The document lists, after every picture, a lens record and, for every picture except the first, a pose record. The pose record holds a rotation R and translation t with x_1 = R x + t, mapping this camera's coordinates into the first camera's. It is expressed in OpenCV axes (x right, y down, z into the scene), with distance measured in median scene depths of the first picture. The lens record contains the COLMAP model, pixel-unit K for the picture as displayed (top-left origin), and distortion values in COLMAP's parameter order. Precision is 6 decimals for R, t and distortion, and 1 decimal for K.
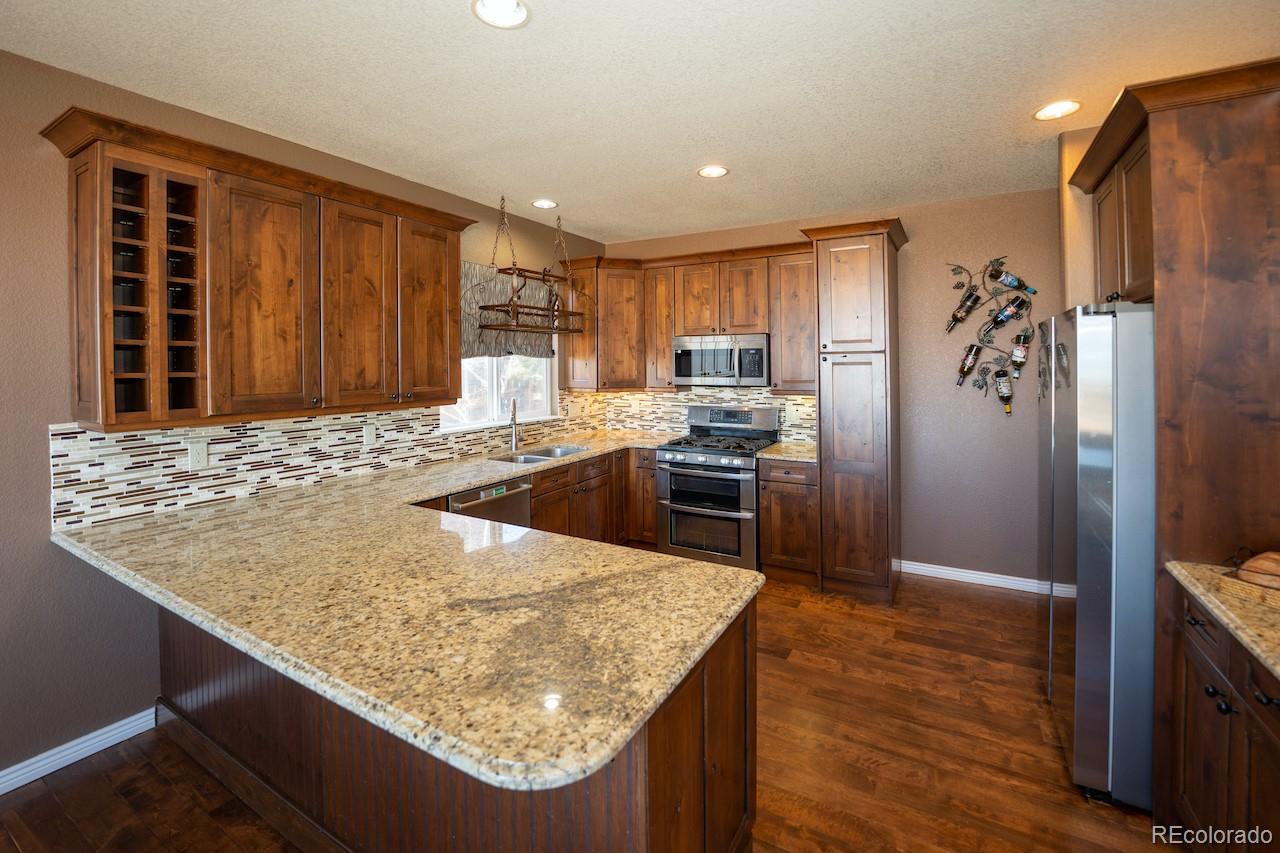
lens RADIAL K [[547.8, 0, 635.8], [0, 547.8, 427.5], [0, 0, 1]] dist [-0.001939, 0.000061]
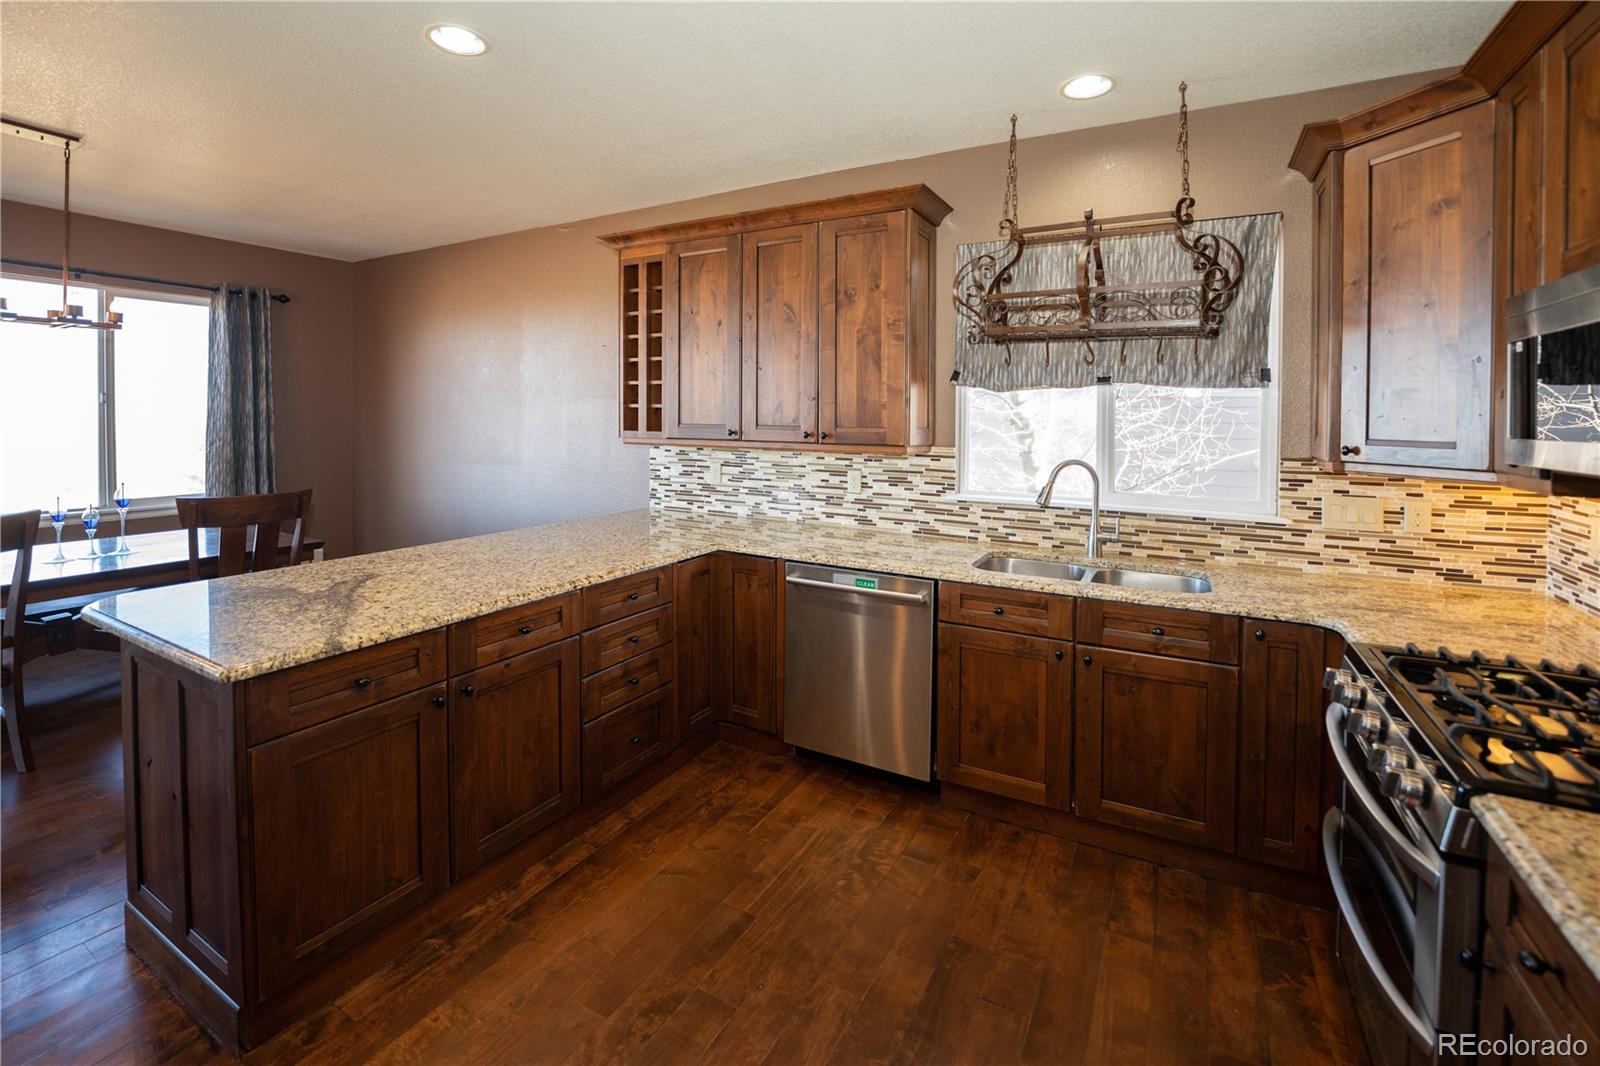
lens RADIAL K [[684.8, 0, 771.6], [0, 684.8, 483.1], [0, 0, 1]] dist [-0.001939, 0.000061]
pose [[0.021202, 0.108477, -0.993873, 0.600508], [-0.124844, 0.986603, 0.105021, -0.084632], [0.991950, 0.121852, 0.034460, 0.870084]]
